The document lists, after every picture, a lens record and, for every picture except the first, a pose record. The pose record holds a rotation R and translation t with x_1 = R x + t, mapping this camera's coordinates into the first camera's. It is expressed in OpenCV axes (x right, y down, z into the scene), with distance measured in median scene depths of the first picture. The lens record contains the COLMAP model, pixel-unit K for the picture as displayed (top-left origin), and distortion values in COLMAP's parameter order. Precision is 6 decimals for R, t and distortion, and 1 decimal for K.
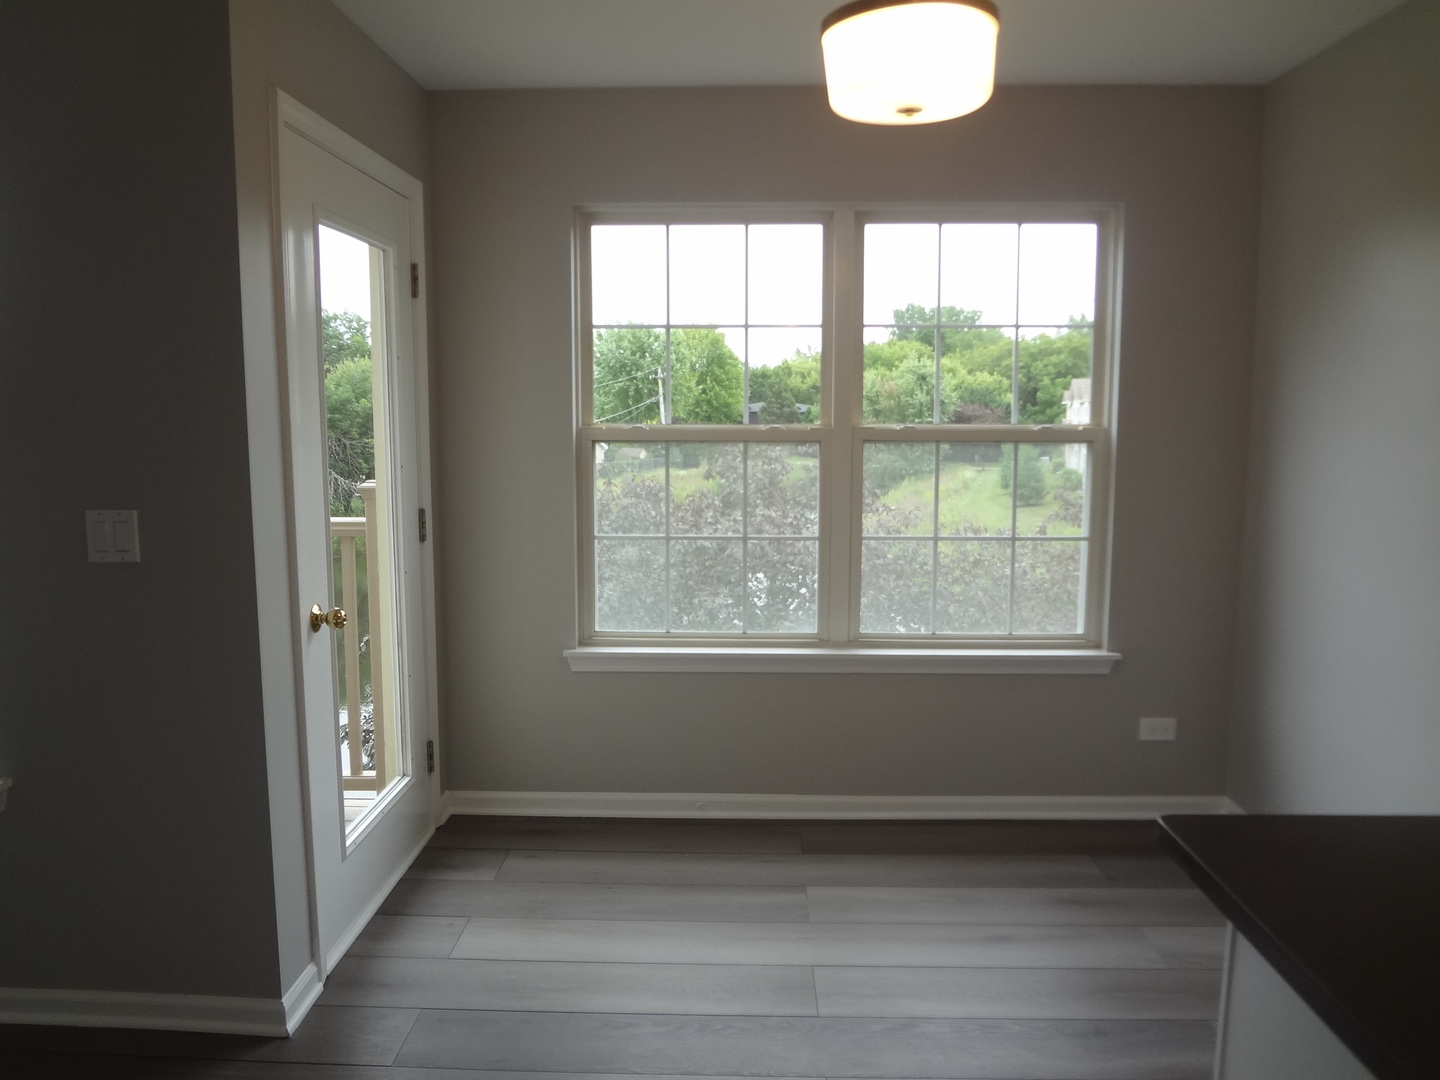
lens RADIAL K [[1073.9, 0, 711.3], [0, 1073.9, 533.6], [0, 0, 1]] dist [-0.047152, 0.006759]
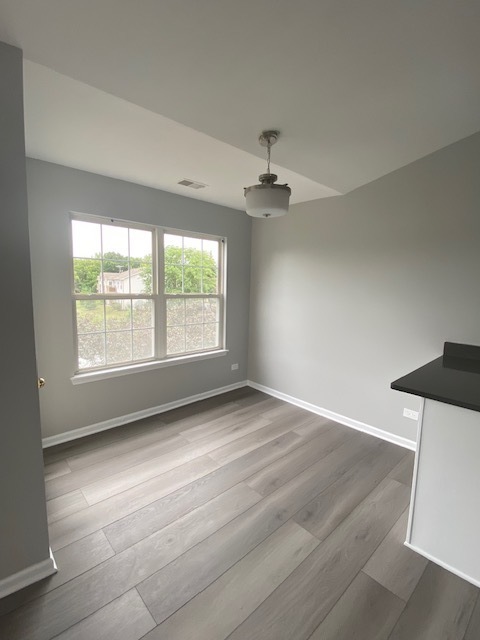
lens RADIAL K [[293.7, 0, 242.0], [0, 293.7, 316.9], [0, 0, 1]] dist [-0.000294, -0.000605]
pose [[0.721876, -0.065726, 0.688894, -0.324970], [0.058439, 0.997713, 0.033954, -0.044403], [-0.689550, 0.015747, 0.724067, 0.167243]]
